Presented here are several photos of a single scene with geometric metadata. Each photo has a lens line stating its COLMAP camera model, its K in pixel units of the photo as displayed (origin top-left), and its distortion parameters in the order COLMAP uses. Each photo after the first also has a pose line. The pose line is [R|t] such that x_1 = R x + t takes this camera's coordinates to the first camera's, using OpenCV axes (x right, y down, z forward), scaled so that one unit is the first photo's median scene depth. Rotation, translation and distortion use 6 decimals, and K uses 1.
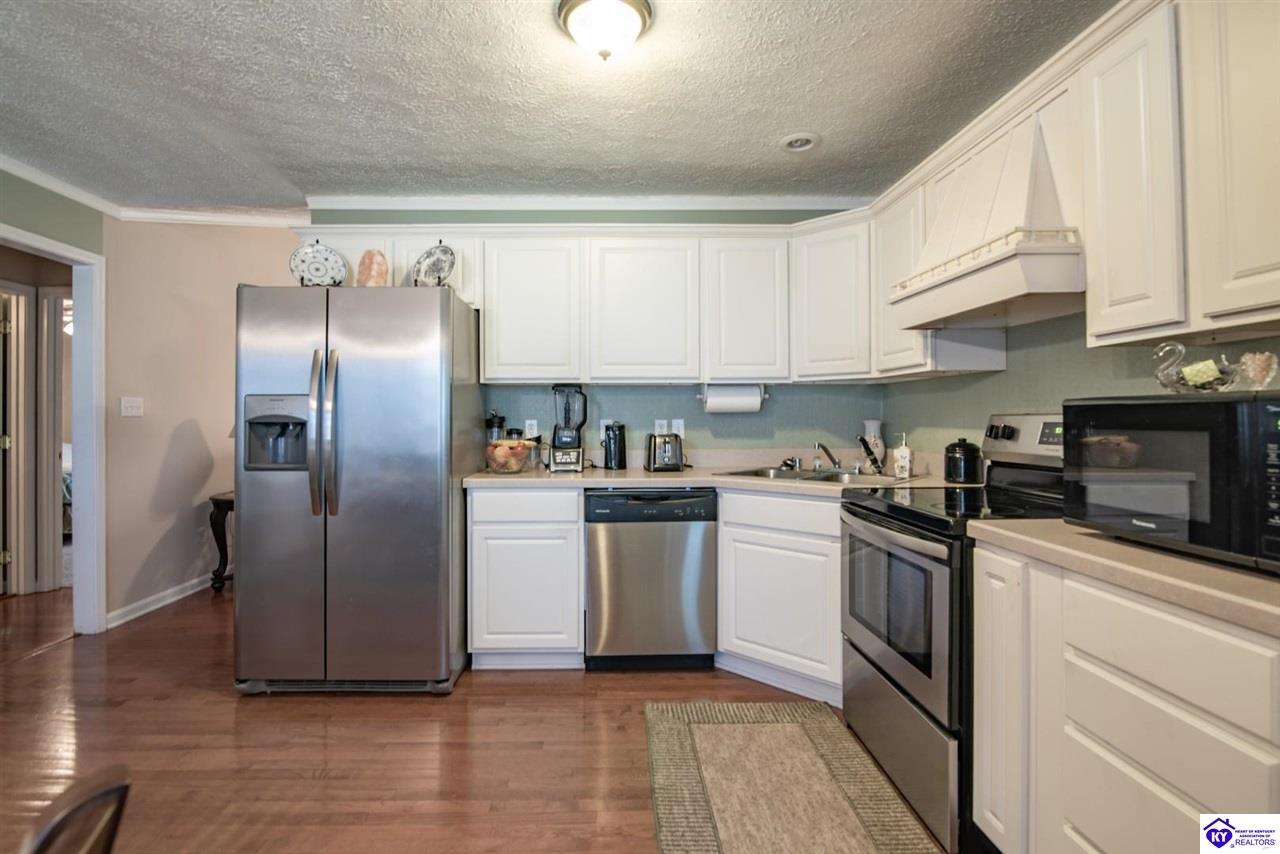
lens RADIAL K [[609.5, 0, 640.4], [0, 609.5, 416.3], [0, 0, 1]] dist [-0.020655, -0.000166]
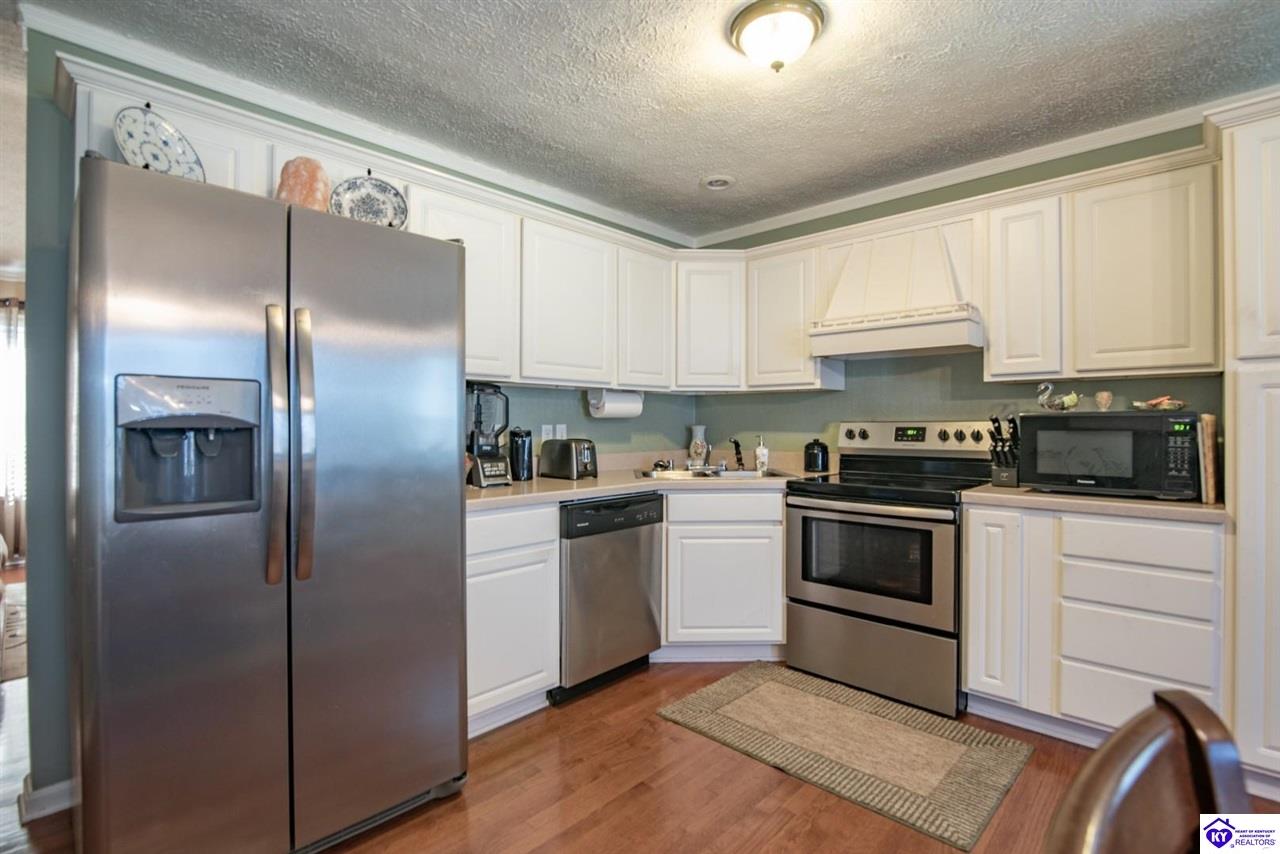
lens RADIAL K [[593.8, 0, 640.0], [0, 593.8, 427.0], [0, 0, 1]] dist [-0.019230, 0.000088]
pose [[0.708154, -0.000281, 0.706058, -0.660681], [-0.005375, 0.999969, 0.005789, 0.003727], [-0.706038, -0.007894, 0.708130, 0.325293]]
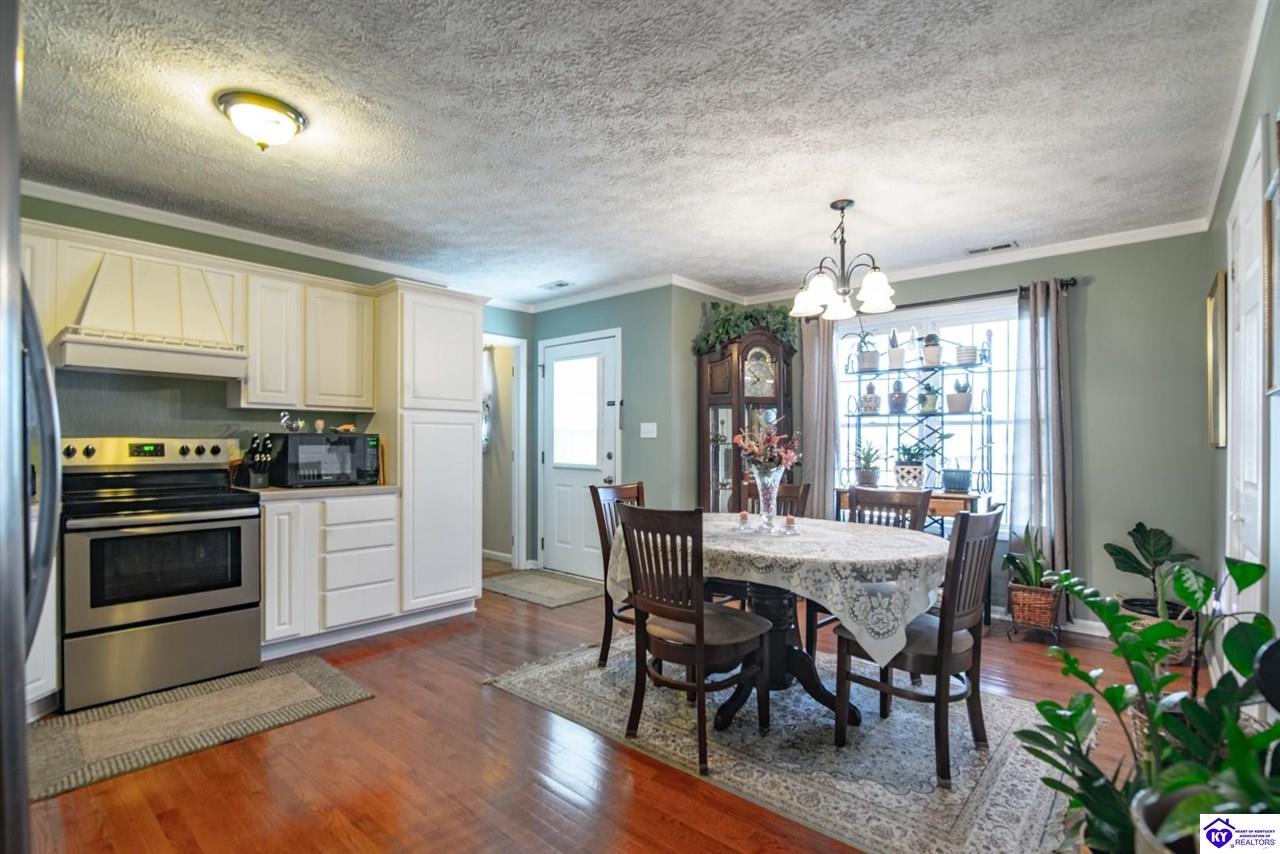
lens RADIAL K [[590.7, 0, 634.5], [0, 590.7, 445.9], [0, 0, 1]] dist [-0.021443, -0.000162]
pose [[-0.724958, 0.002006, 0.688790, -1.022680], [-0.000258, 0.999995, -0.003183, 0.016759], [-0.688793, -0.002486, -0.724954, 0.954844]]
